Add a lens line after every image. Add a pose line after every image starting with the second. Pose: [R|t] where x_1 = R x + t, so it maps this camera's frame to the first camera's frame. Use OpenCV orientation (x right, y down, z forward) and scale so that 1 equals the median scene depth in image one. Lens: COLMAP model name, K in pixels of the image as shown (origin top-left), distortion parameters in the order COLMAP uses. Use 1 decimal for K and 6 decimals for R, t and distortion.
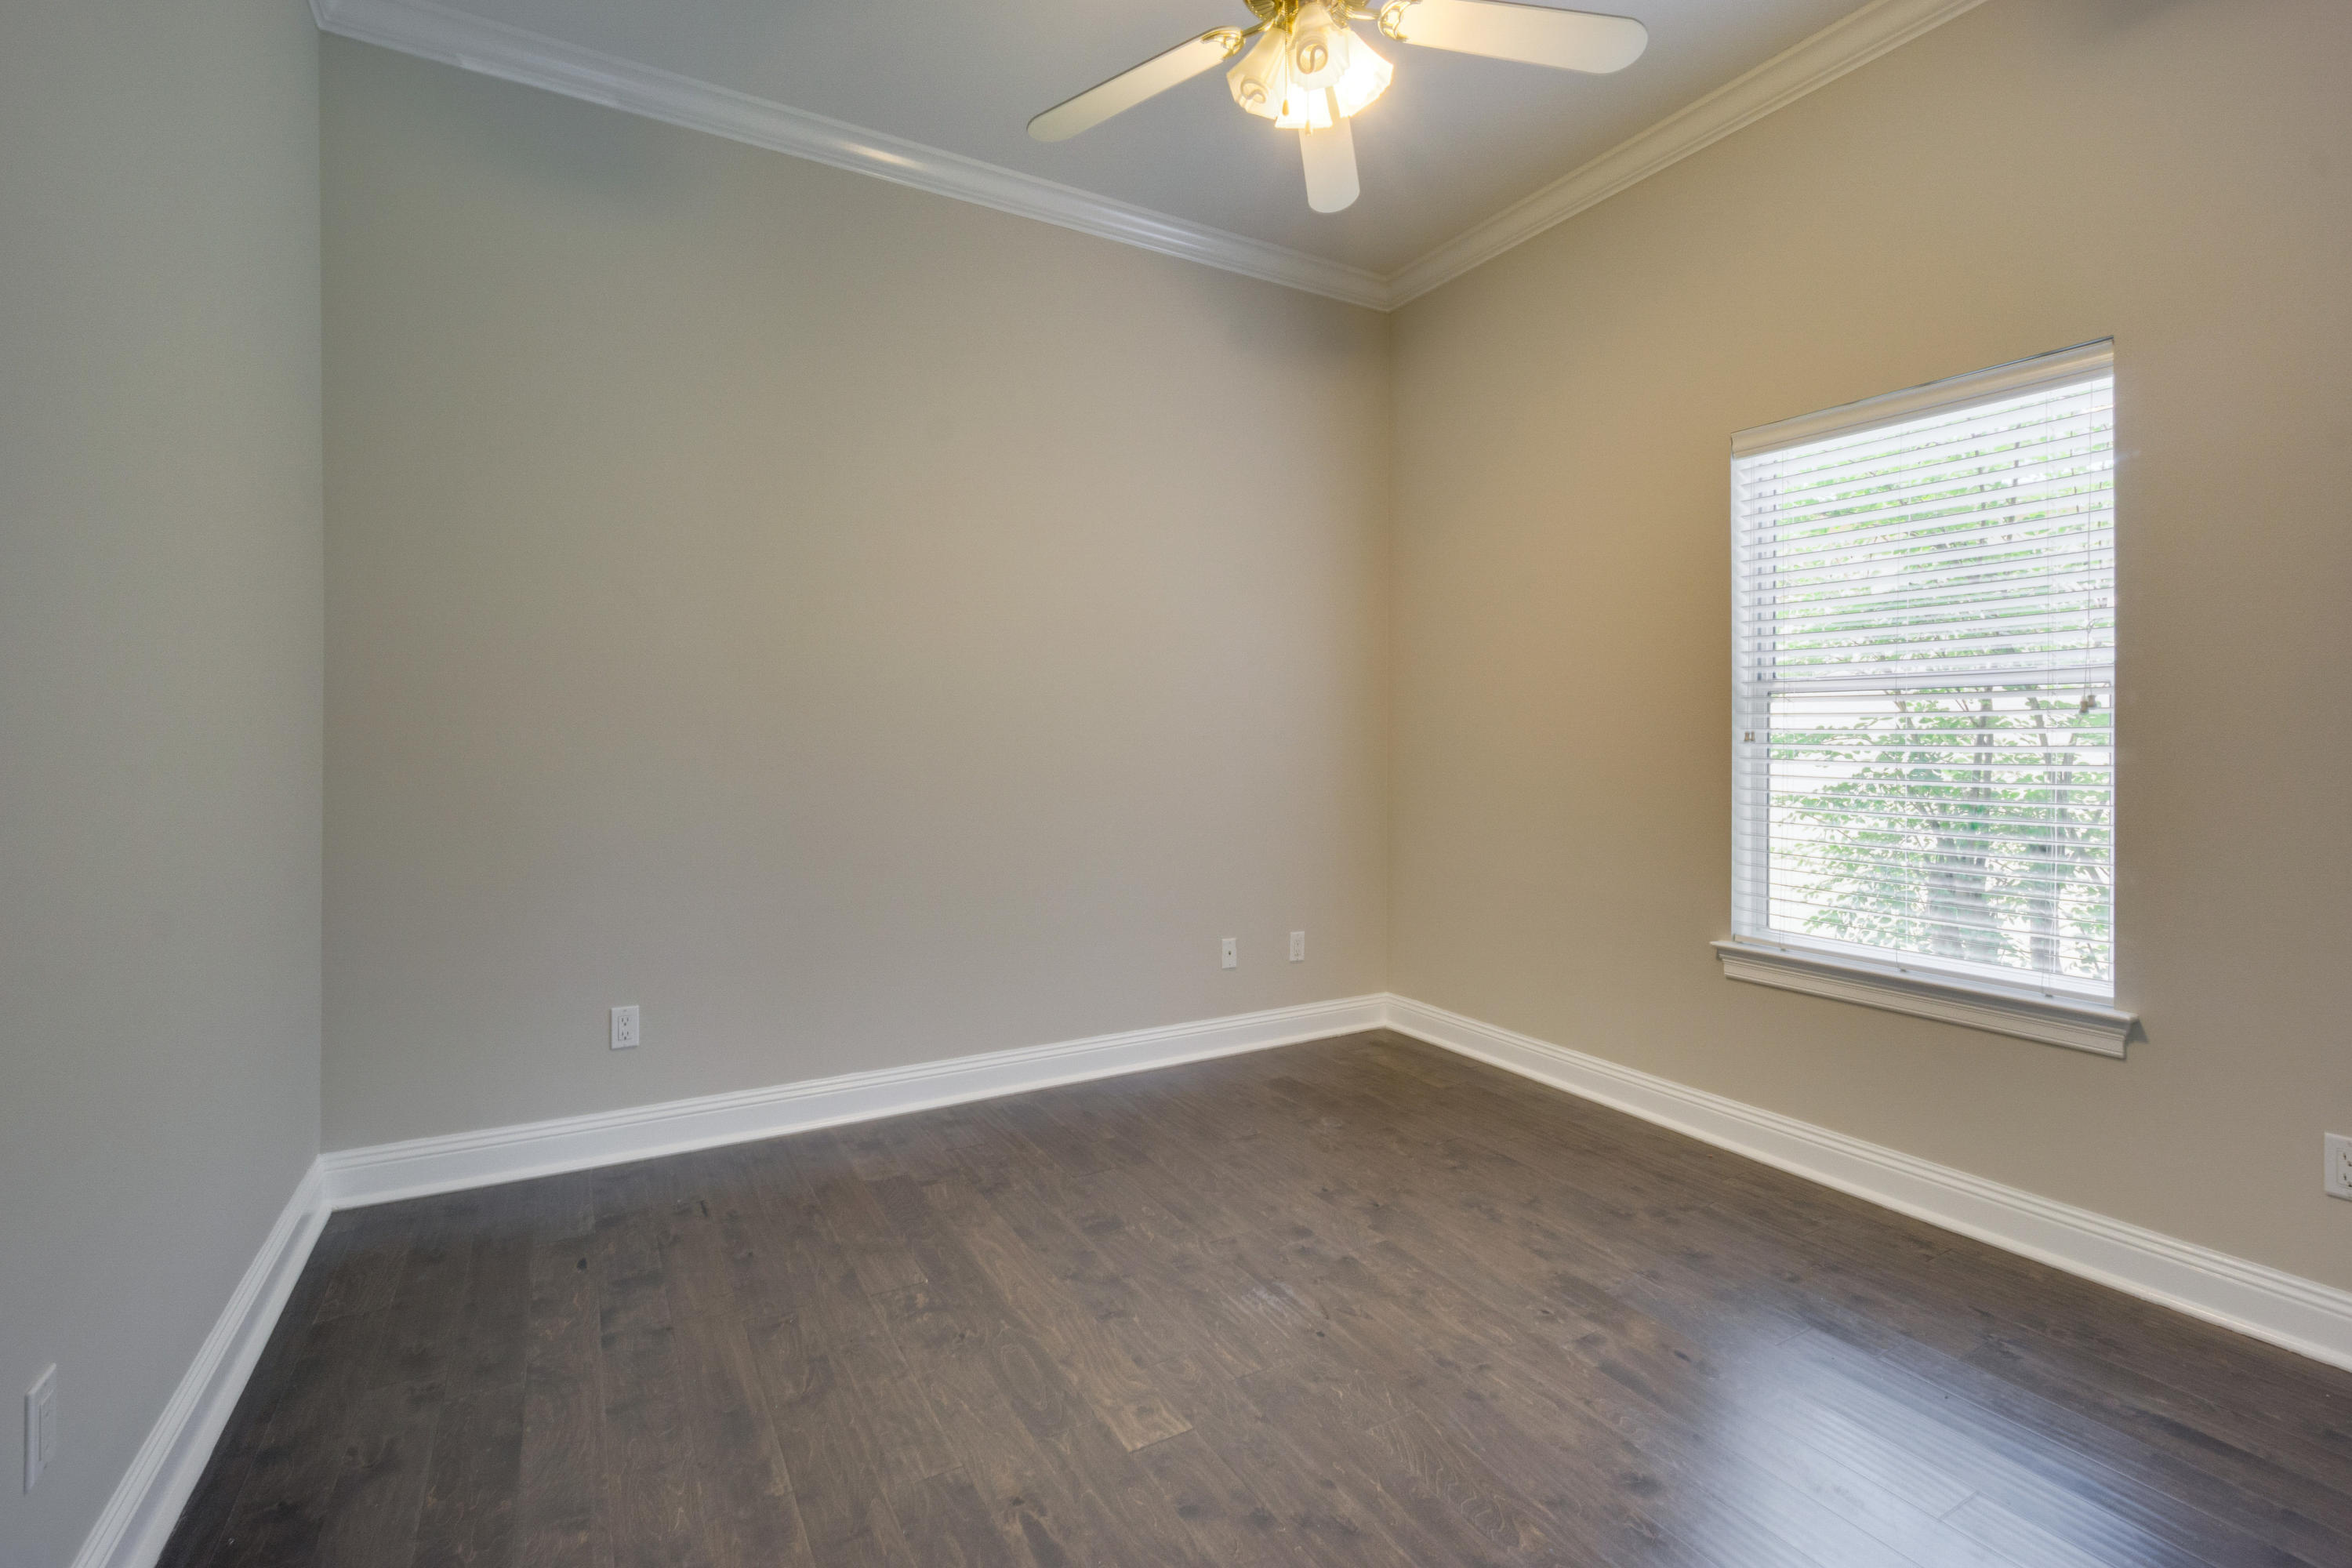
lens RADIAL K [[1036.6, 0, 1187.5], [0, 1036.6, 759.9], [0, 0, 1]] dist [0.001616, -0.000286]
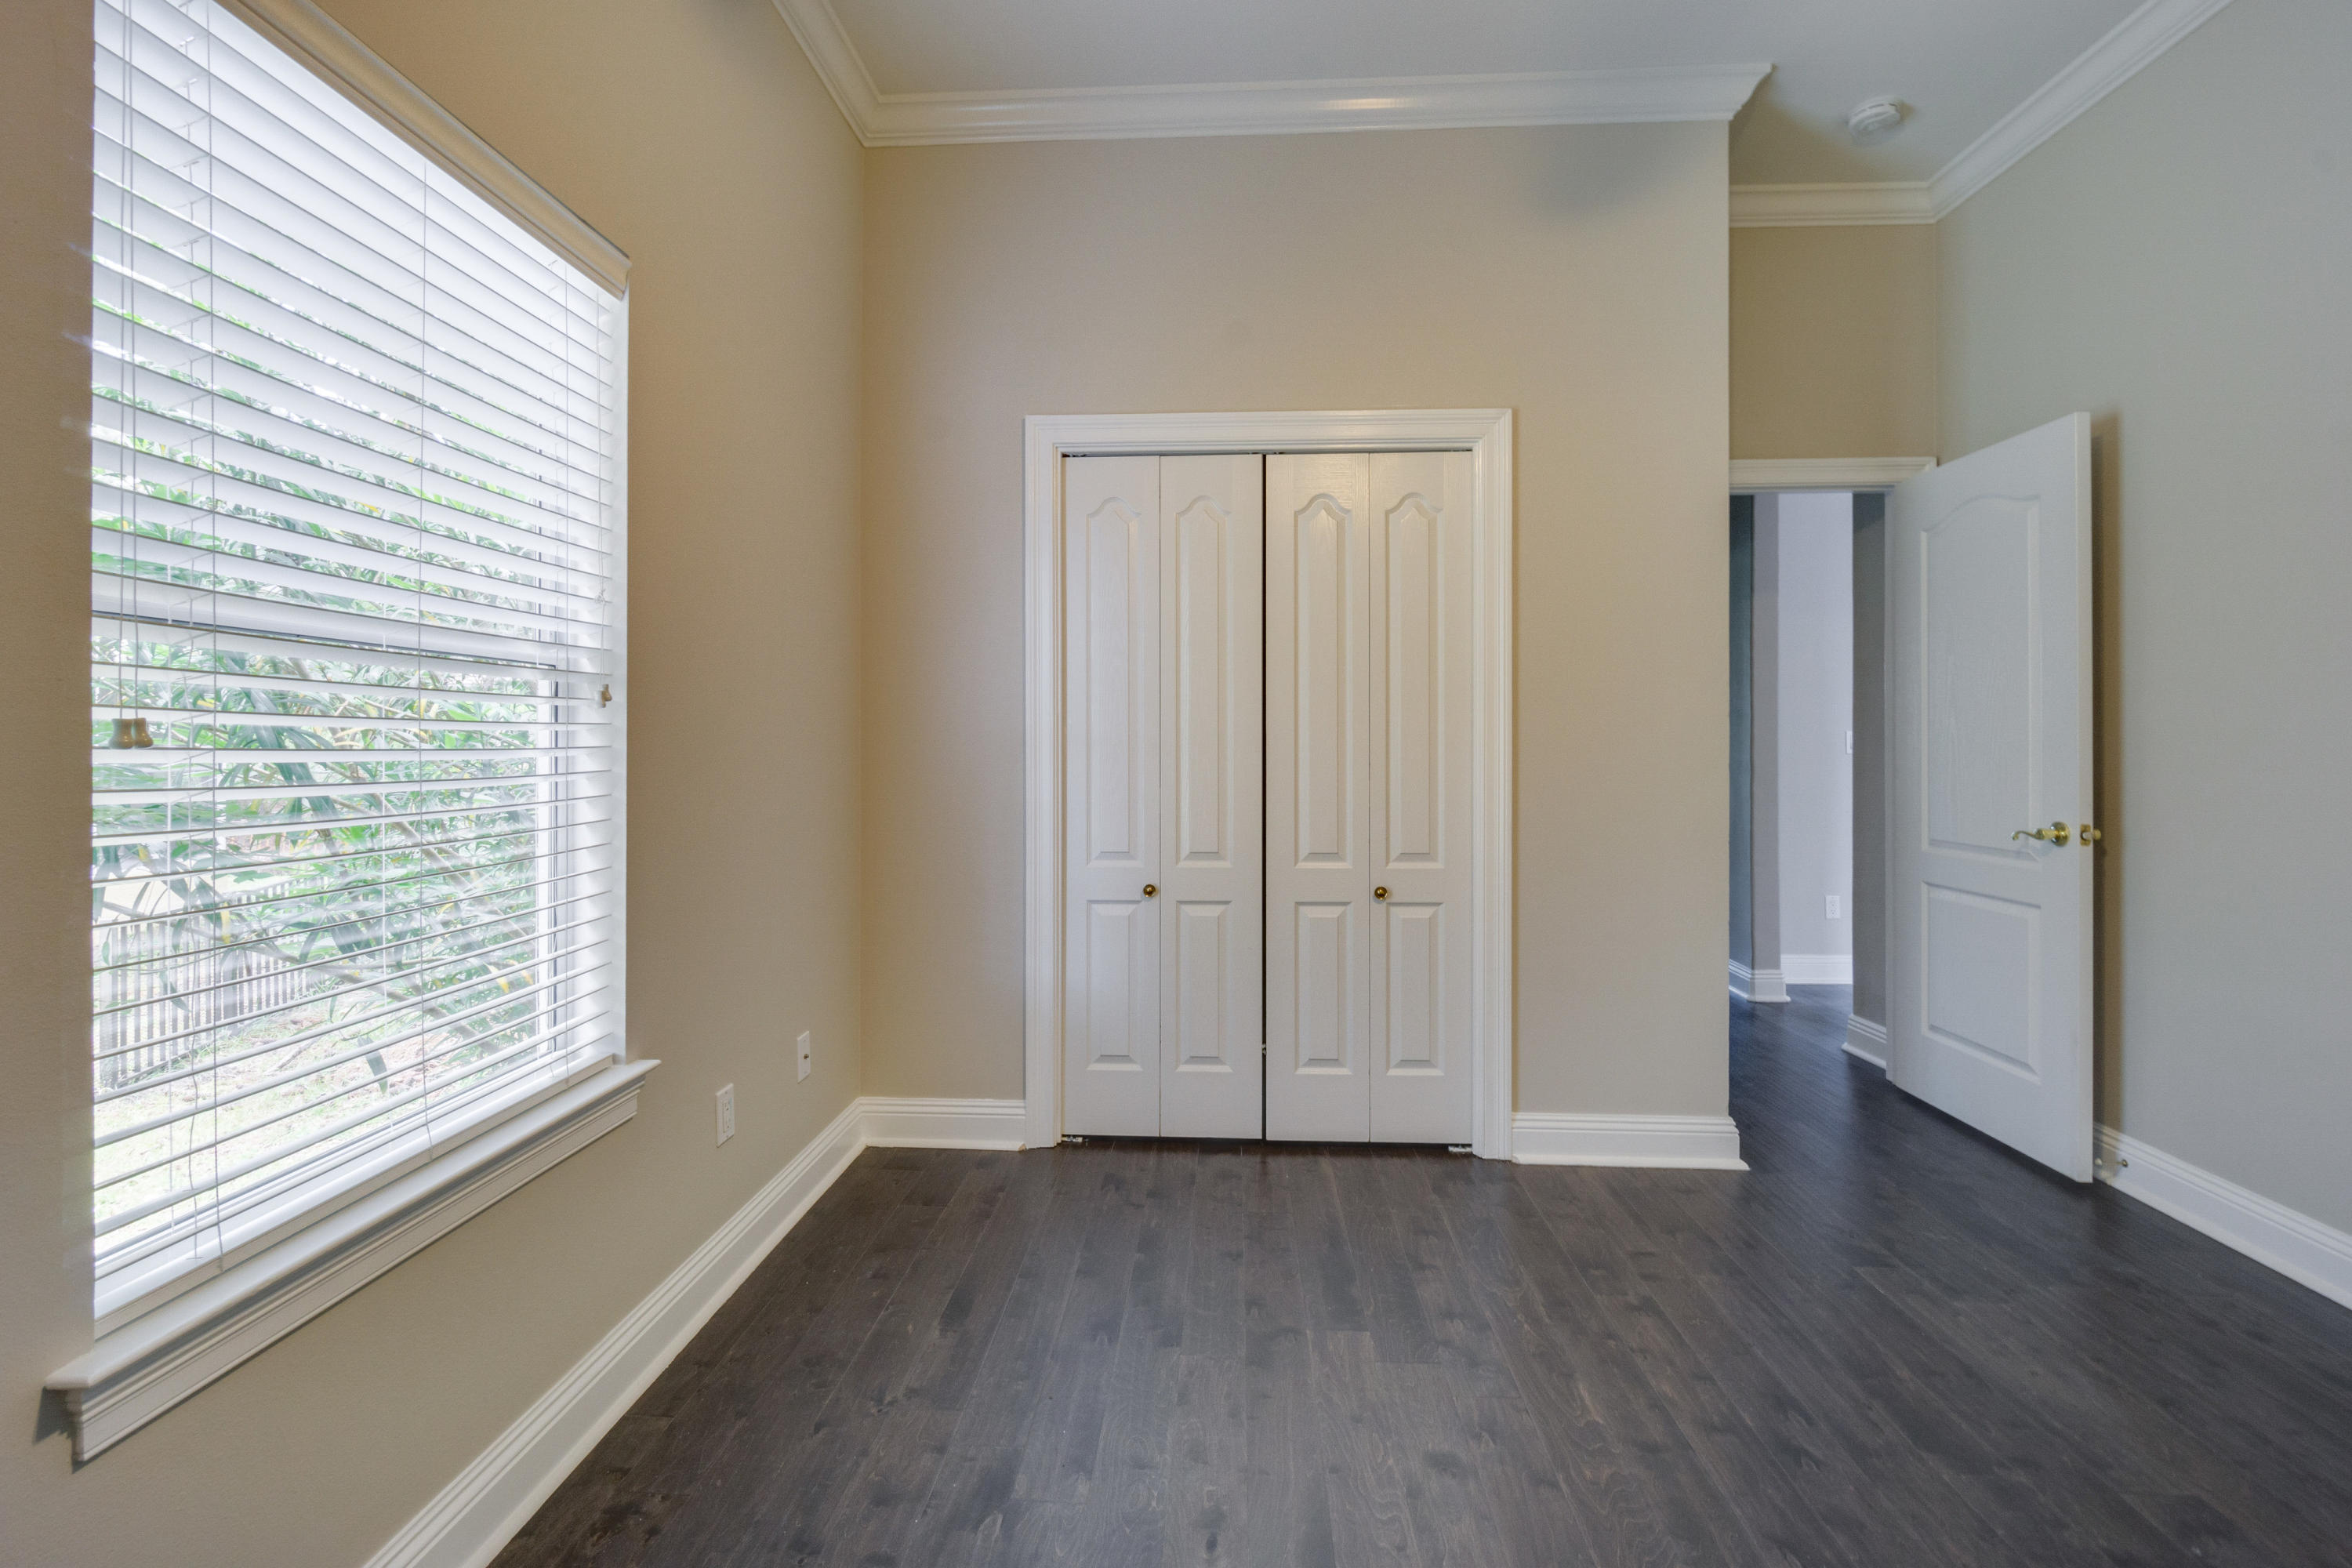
lens RADIAL K [[1036.6, 0, 1182.8], [0, 1036.6, 737.5], [0, 0, 1]] dist [0.001616, -0.000286]
pose [[-0.840515, 0.006372, 0.541750, 0.081780], [0.017548, 0.999726, 0.015467, -0.023644], [-0.541503, 0.022507, -0.840397, 1.629359]]
